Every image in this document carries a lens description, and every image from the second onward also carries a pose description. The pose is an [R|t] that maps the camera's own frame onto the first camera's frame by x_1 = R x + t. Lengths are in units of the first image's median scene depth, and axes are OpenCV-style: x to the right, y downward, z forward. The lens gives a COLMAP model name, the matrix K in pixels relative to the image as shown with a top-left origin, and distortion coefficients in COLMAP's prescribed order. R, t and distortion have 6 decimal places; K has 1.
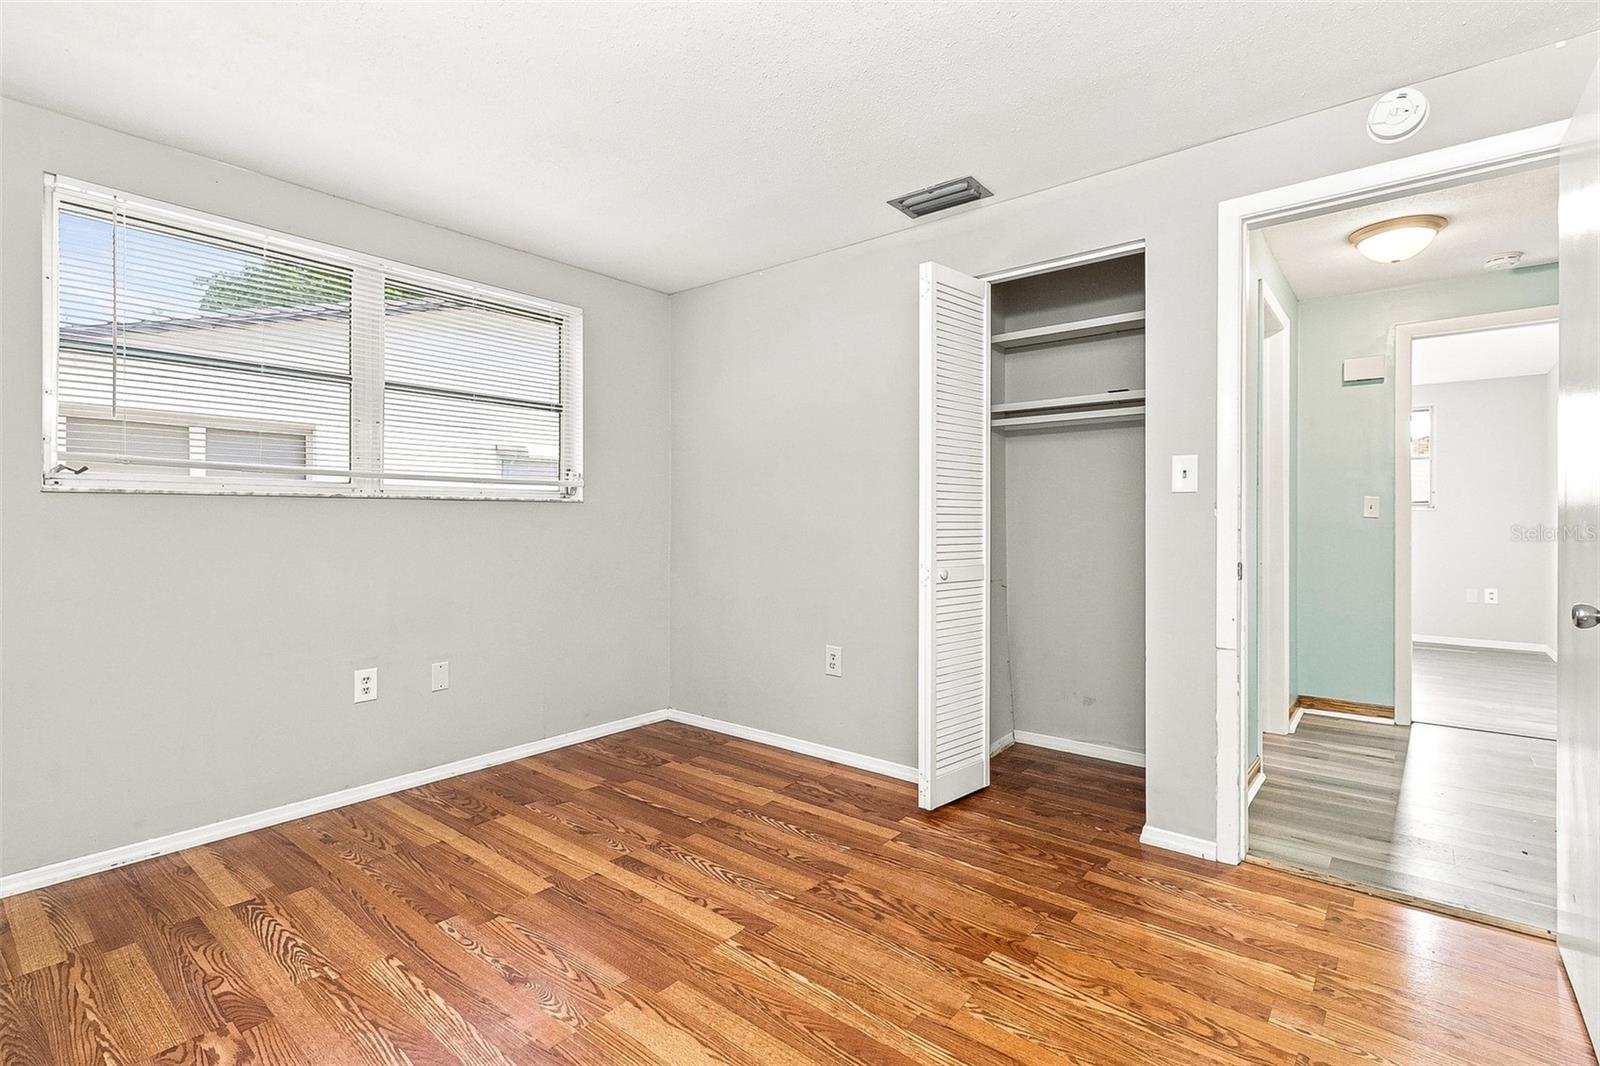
lens RADIAL K [[748.0, 0, 815.1], [0, 748.0, 523.0], [0, 0, 1]] dist [0.014289, -0.005694]
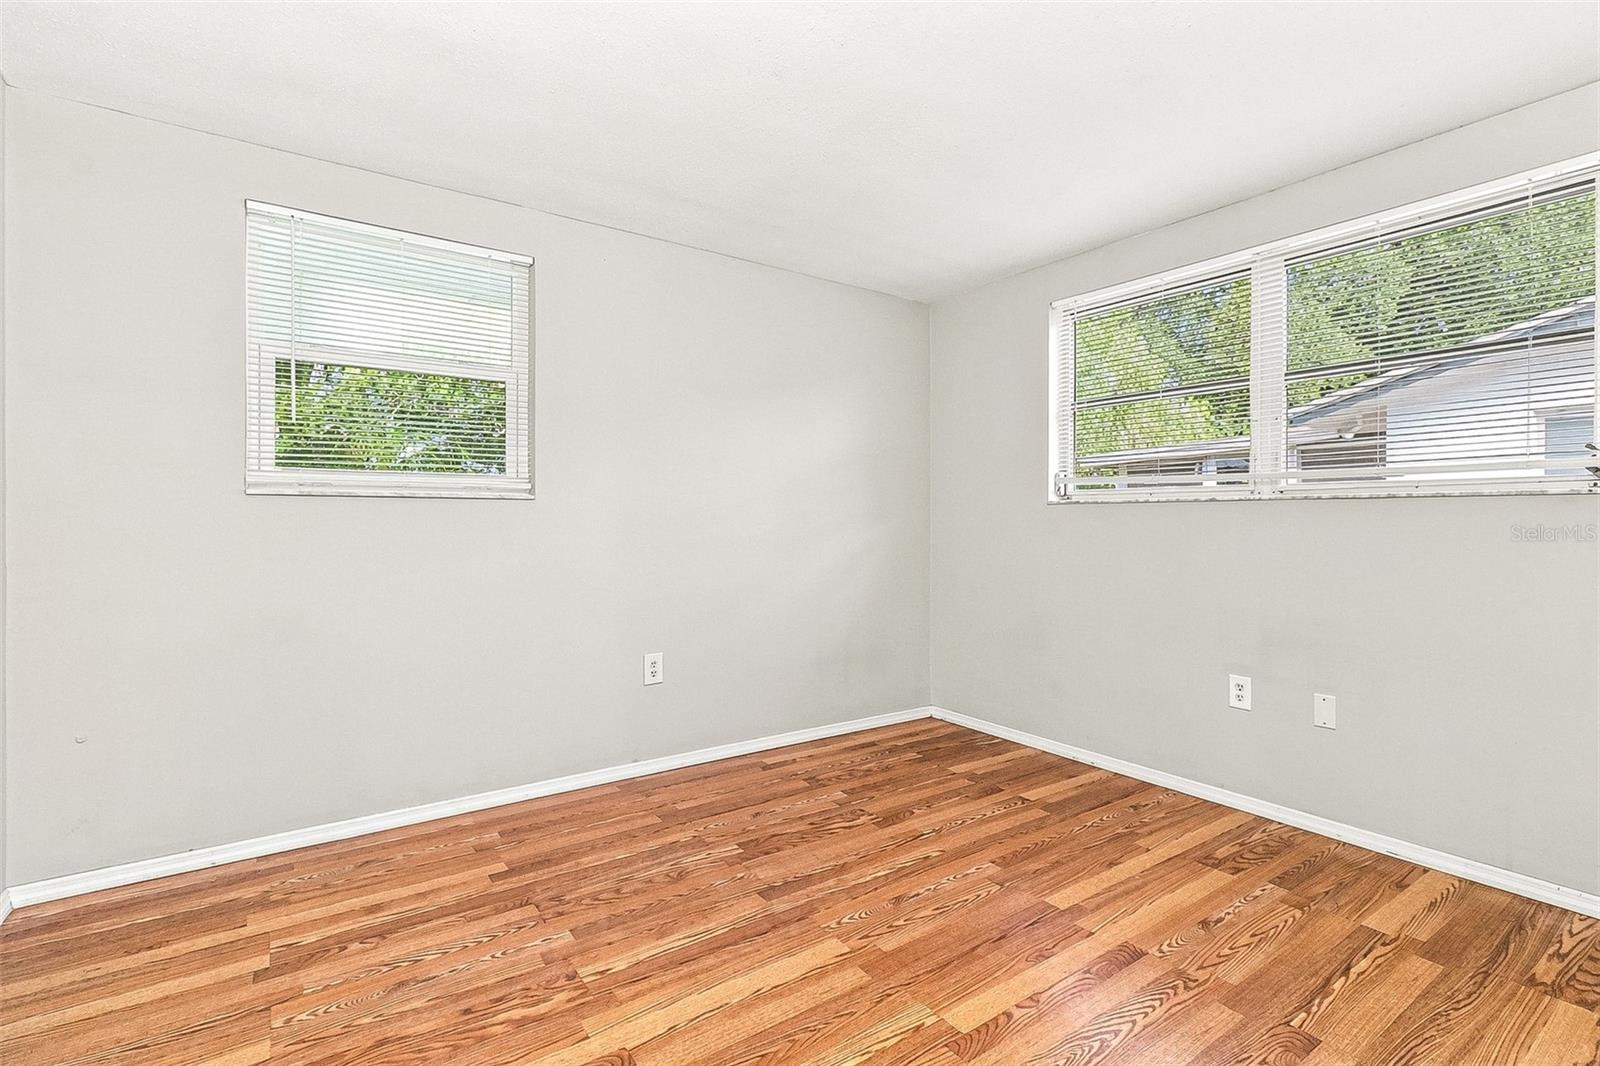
lens RADIAL K [[748.0, 0, 815.1], [0, 748.0, 523.0], [0, 0, 1]] dist [0.014289, -0.005694]
pose [[-0.264337, 0.002034, -0.964428, 0.573859], [-0.011165, 0.999924, 0.005169, -0.003584], [0.964366, 0.012134, -0.264294, 0.843793]]
